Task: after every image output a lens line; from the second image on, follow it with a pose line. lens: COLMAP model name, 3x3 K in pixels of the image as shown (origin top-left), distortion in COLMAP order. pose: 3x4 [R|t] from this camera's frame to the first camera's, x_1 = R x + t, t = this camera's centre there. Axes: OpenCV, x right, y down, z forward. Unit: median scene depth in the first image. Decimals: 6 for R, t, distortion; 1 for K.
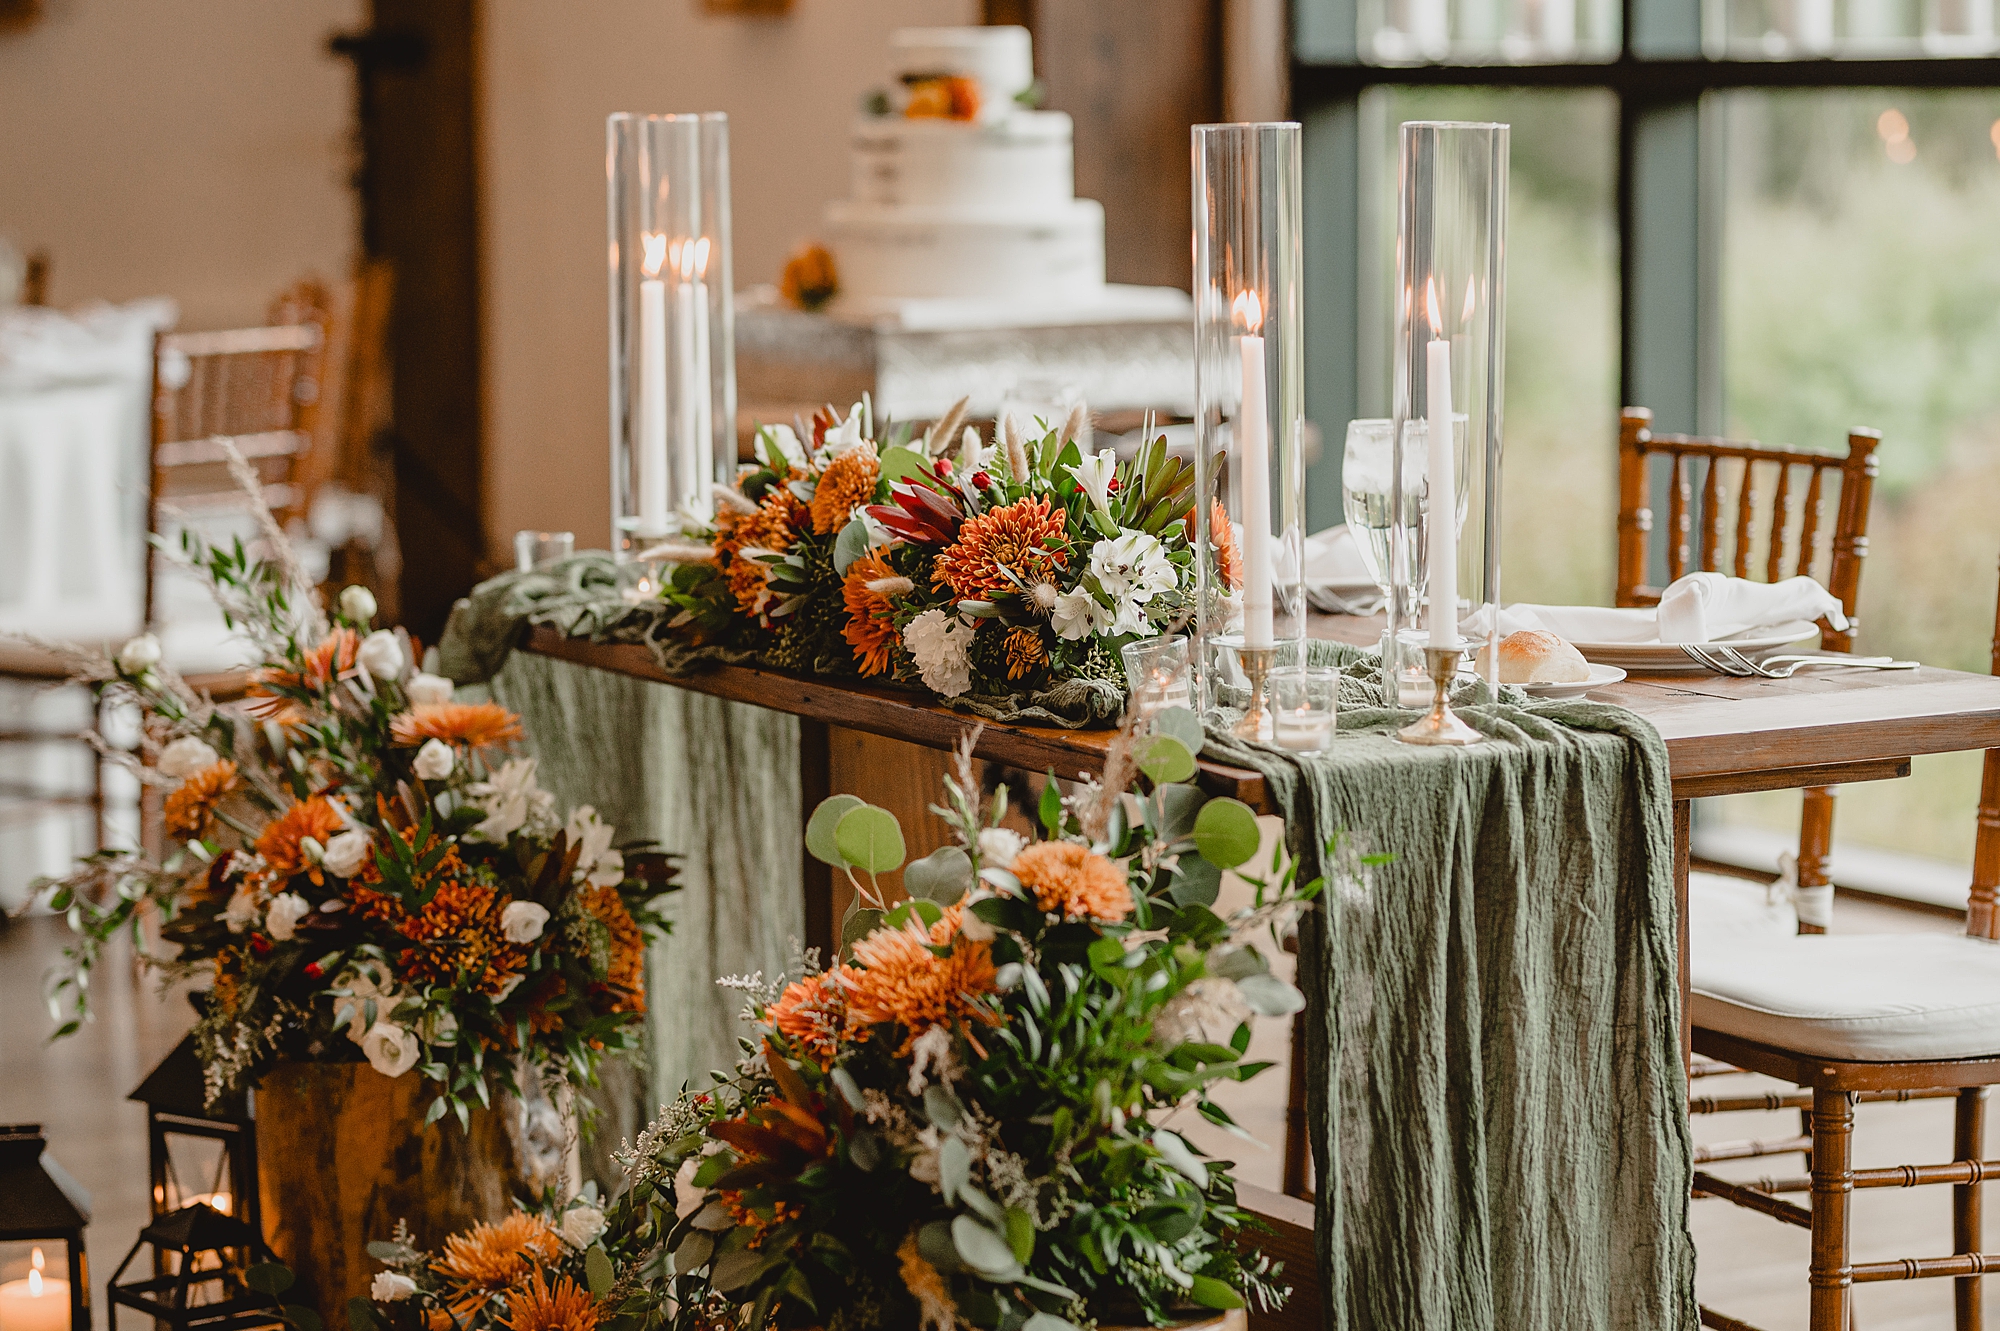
lens RADIAL K [[4900.5, 0, 1000.0], [0, 4900.5, 665.5], [0, 0, 1]] dist [-0.030123, -0.141252]
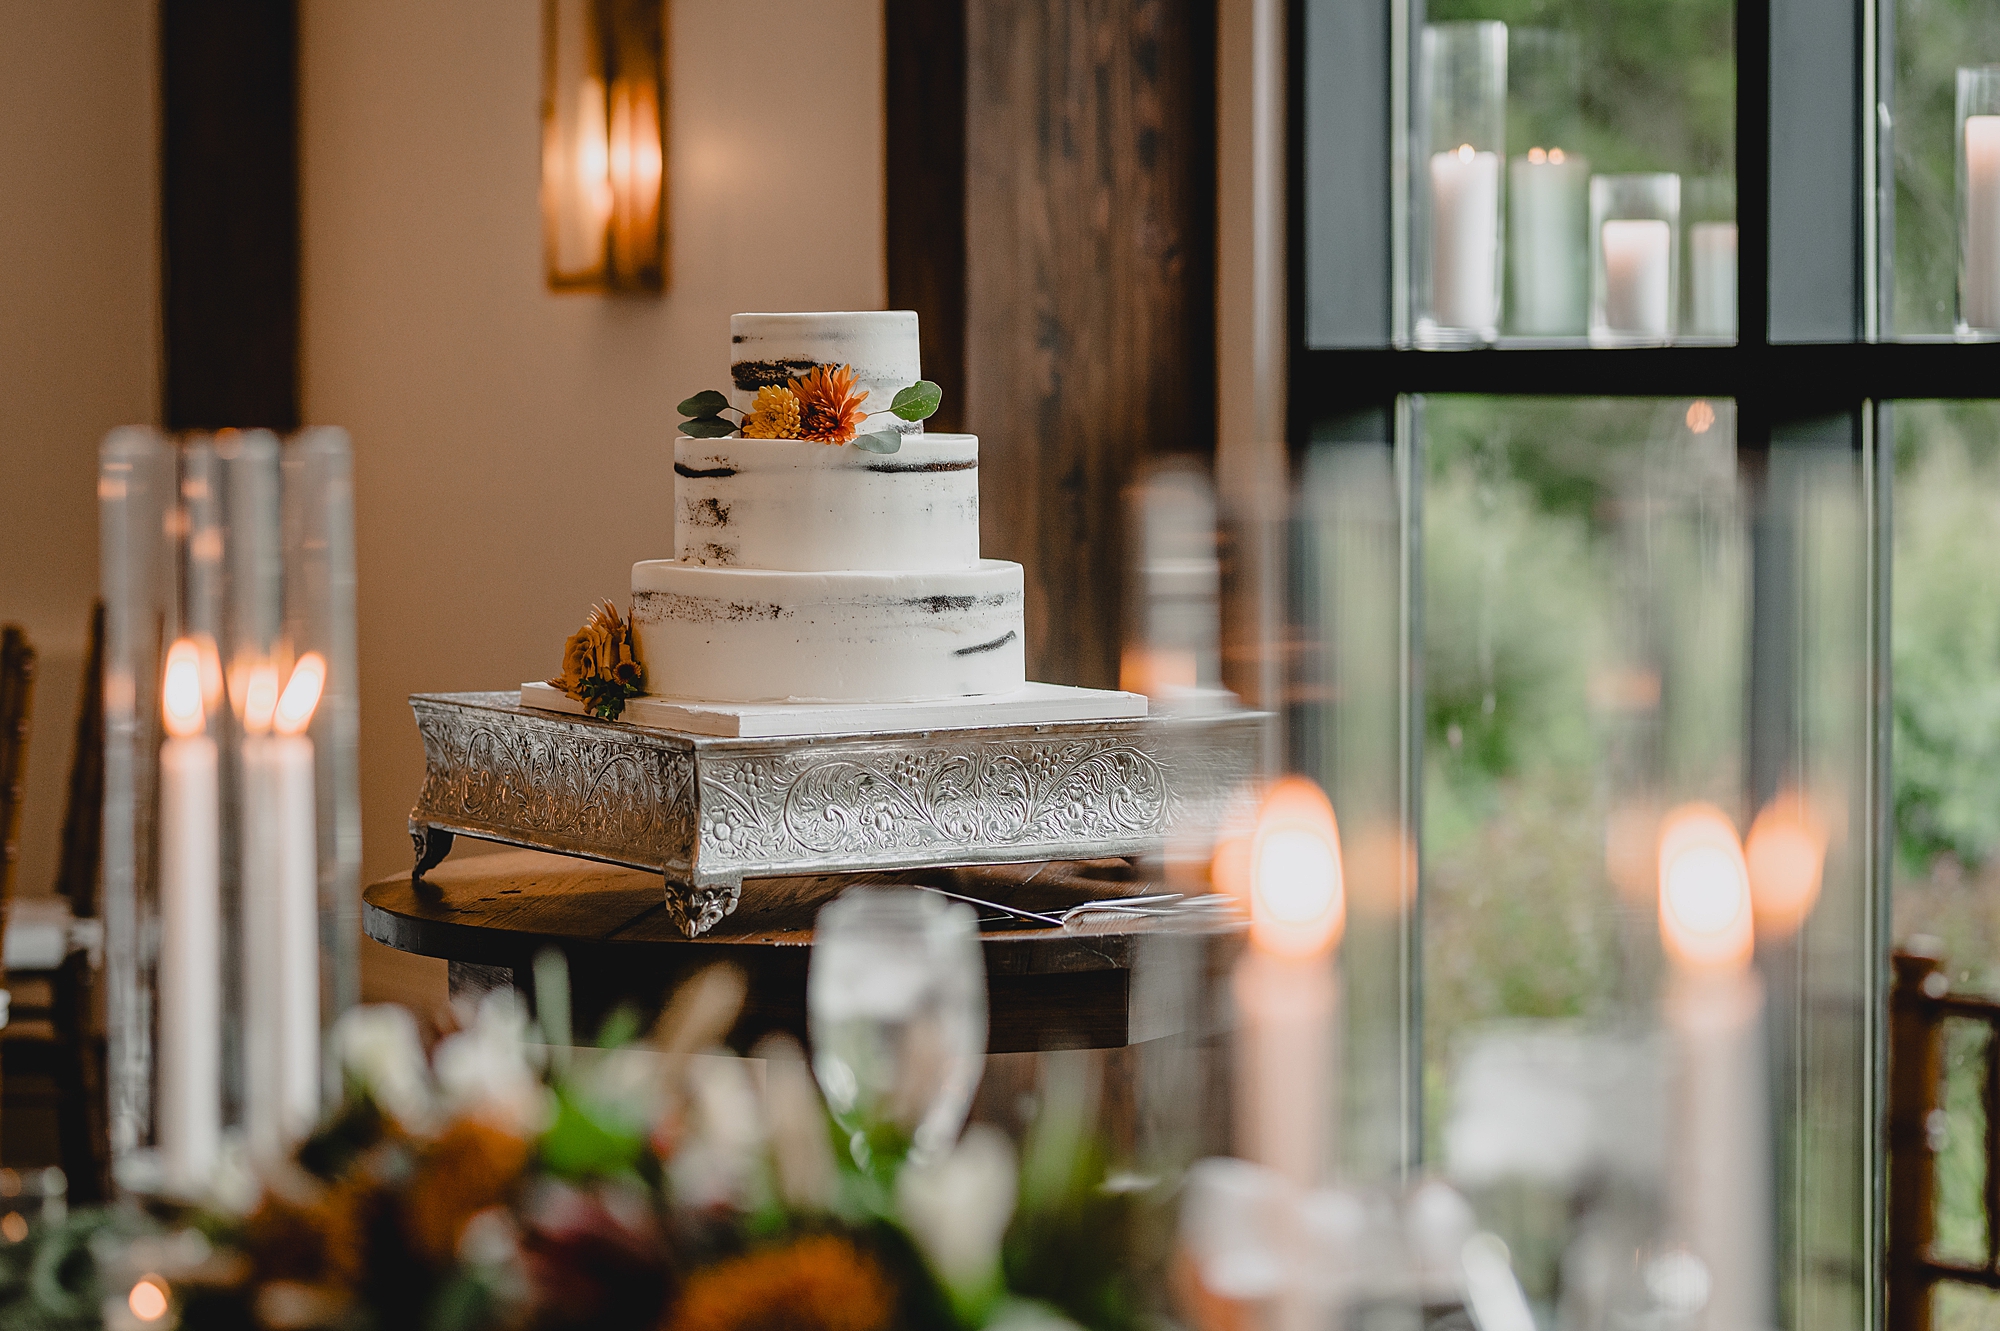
lens RADIAL K [[4900.5, 0, 1000.0], [0, 4900.5, 665.5], [0, 0, 1]] dist [-0.030123, -0.141252]
pose [[0.999984, 0.005641, 0.000576, 0.016310], [-0.005600, 0.998404, -0.056193, -0.041100], [-0.000892, 0.056189, 0.998420, 0.318726]]
